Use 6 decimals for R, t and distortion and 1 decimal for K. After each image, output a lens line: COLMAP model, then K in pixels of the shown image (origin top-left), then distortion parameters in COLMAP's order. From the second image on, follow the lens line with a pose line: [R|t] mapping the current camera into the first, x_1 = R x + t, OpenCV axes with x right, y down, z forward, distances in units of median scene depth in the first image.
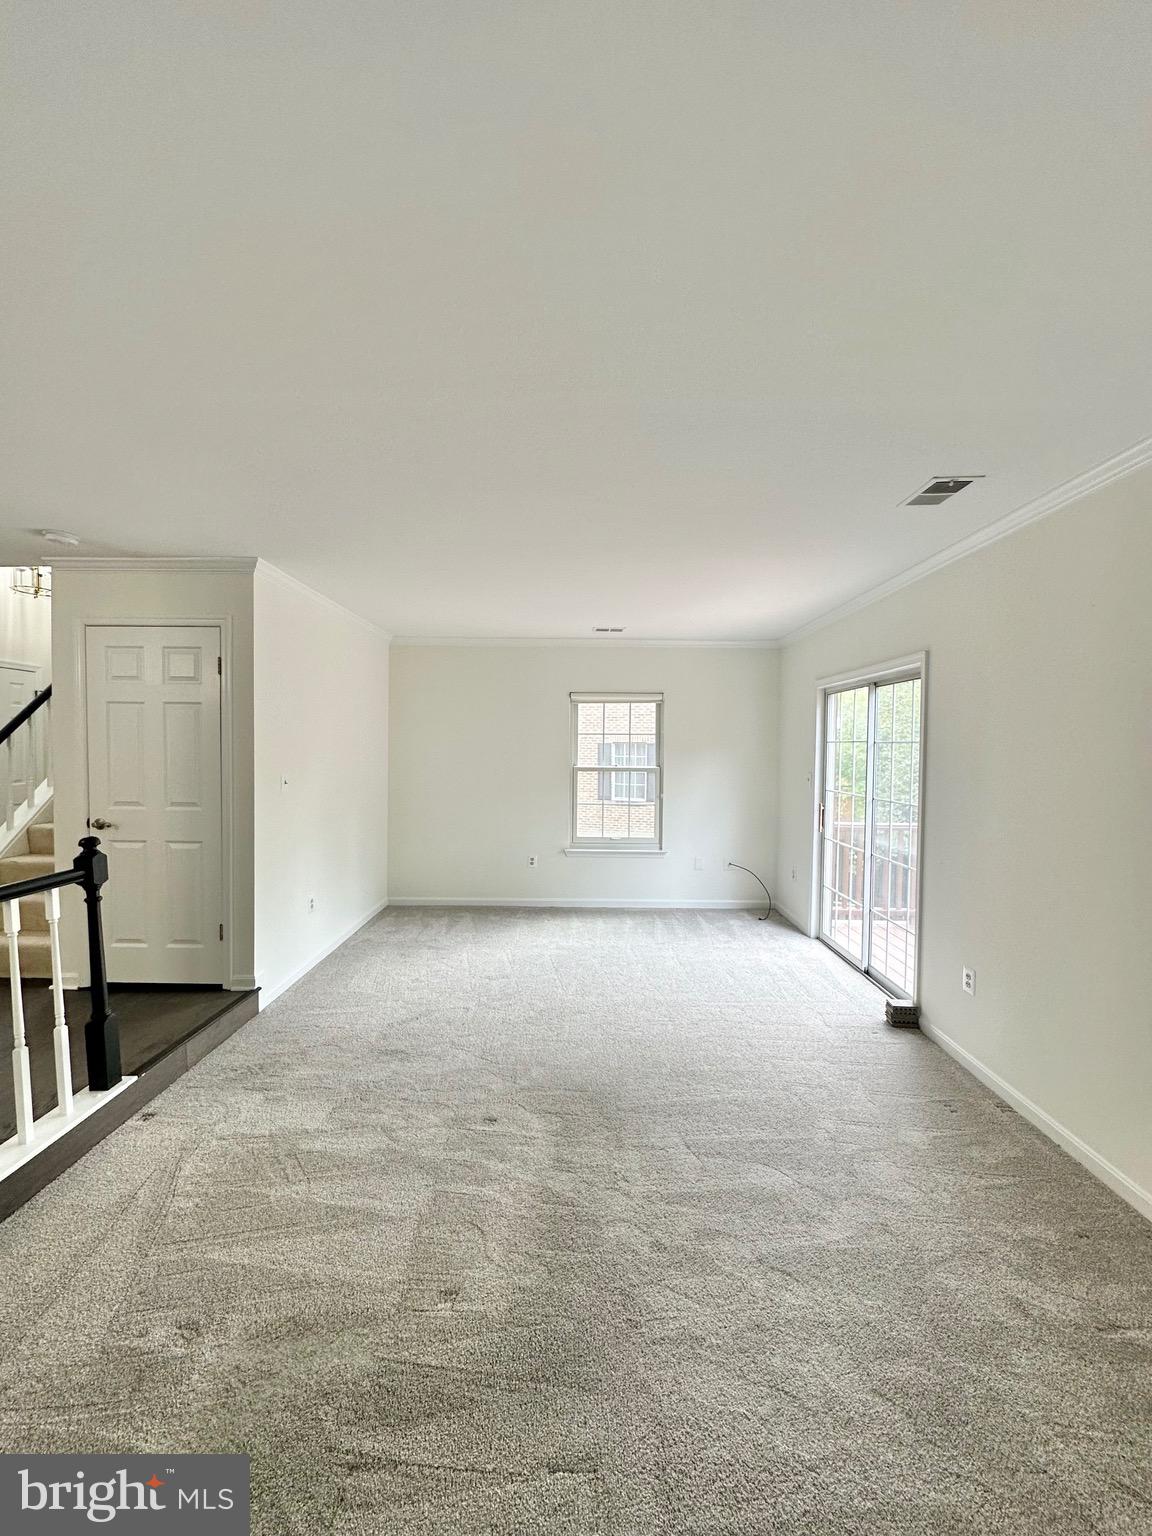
lens RADIAL K [[613.5, 0, 581.6], [0, 613.5, 769.4], [0, 0, 1]] dist [-0.004151, 0.000958]
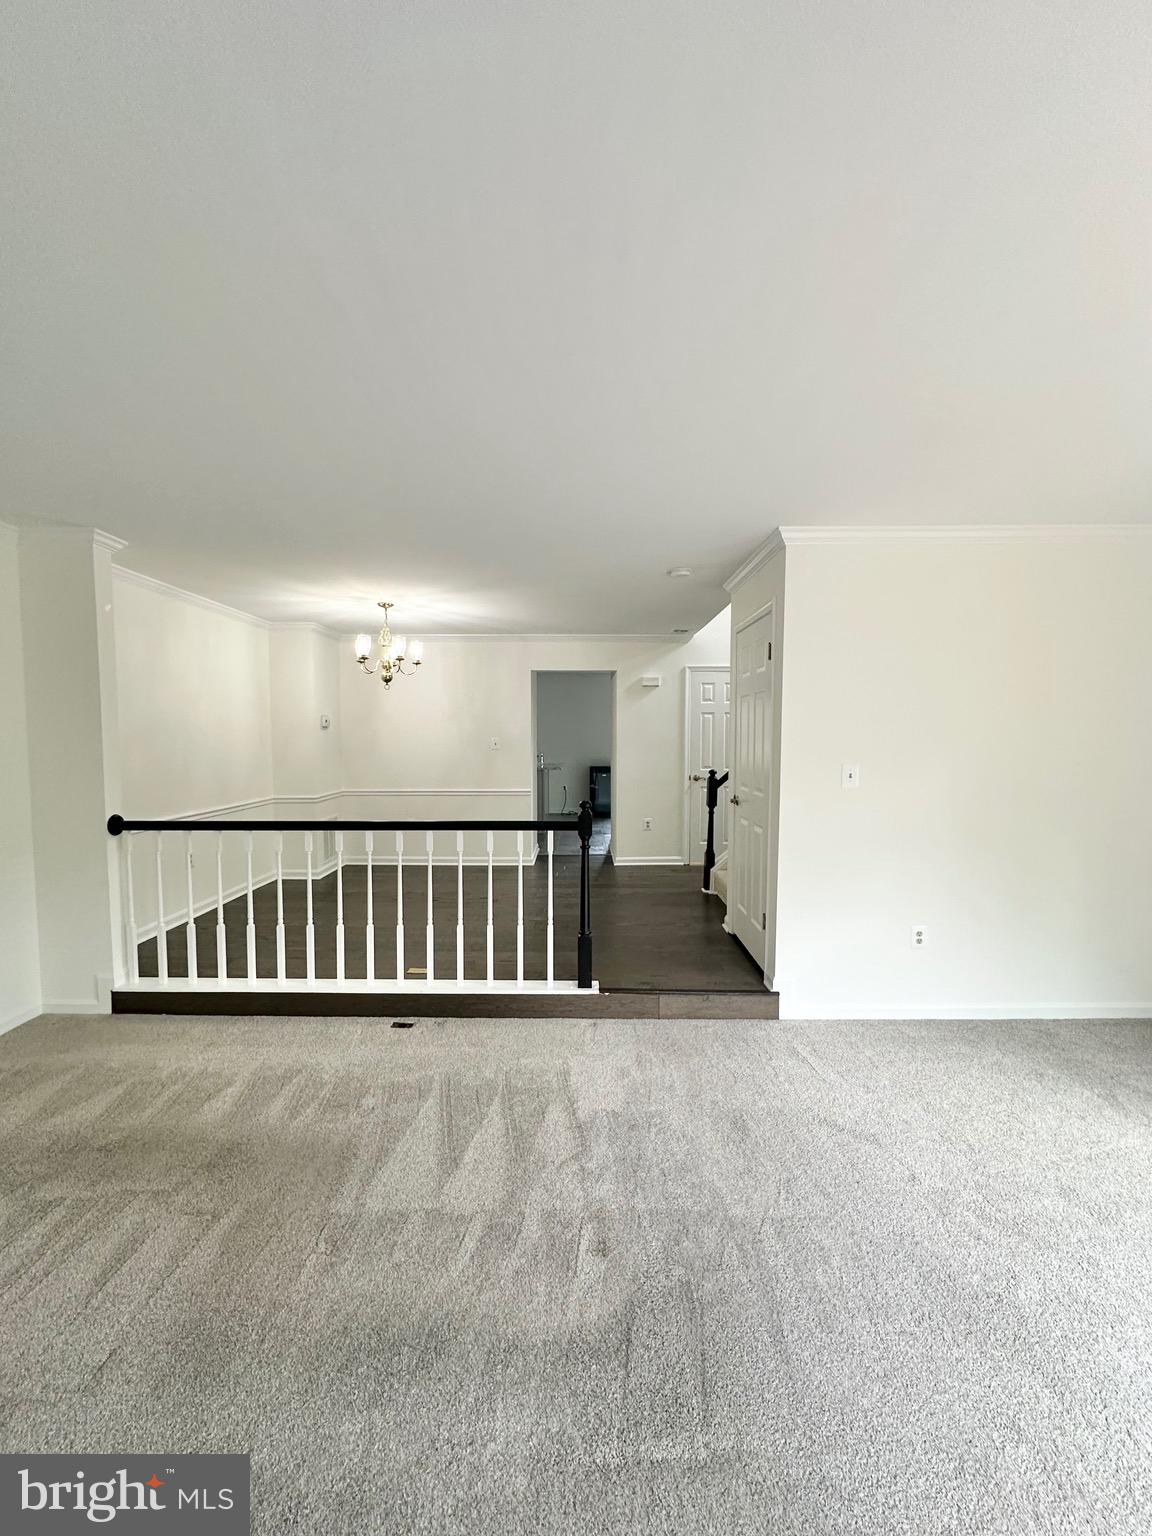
lens RADIAL K [[613.5, 0, 575.6], [0, 613.5, 773.2], [0, 0, 1]] dist [-0.004151, 0.000958]
pose [[-0.009213, 0.055516, -0.998415, 0.427673], [-0.035243, 0.997819, 0.055808, -0.020320], [0.999336, 0.035701, -0.007236, 0.755746]]
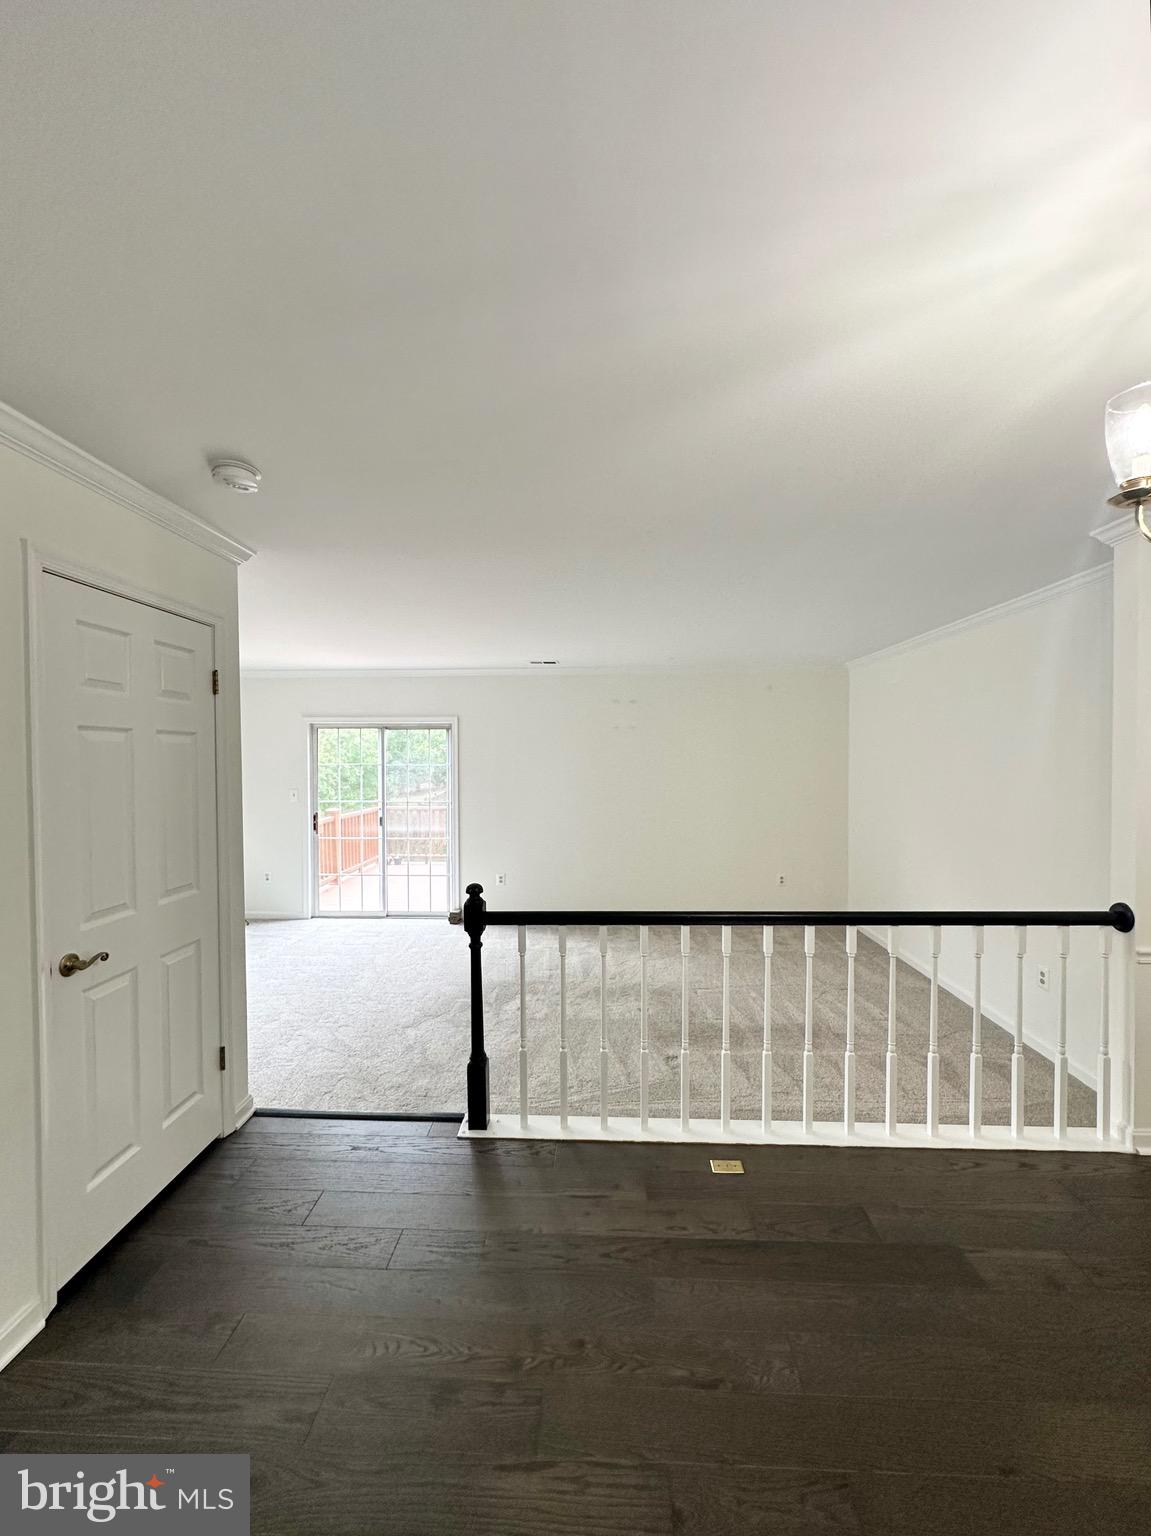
lens RADIAL K [[613.5, 0, 579.2], [0, 613.5, 765.9], [0, 0, 1]] dist [-0.004151, 0.000958]
pose [[0.044908, -0.024565, 0.998689, -1.371213], [0.042492, 0.998840, 0.022658, -0.074942], [-0.998087, 0.041419, 0.045900, 0.589509]]
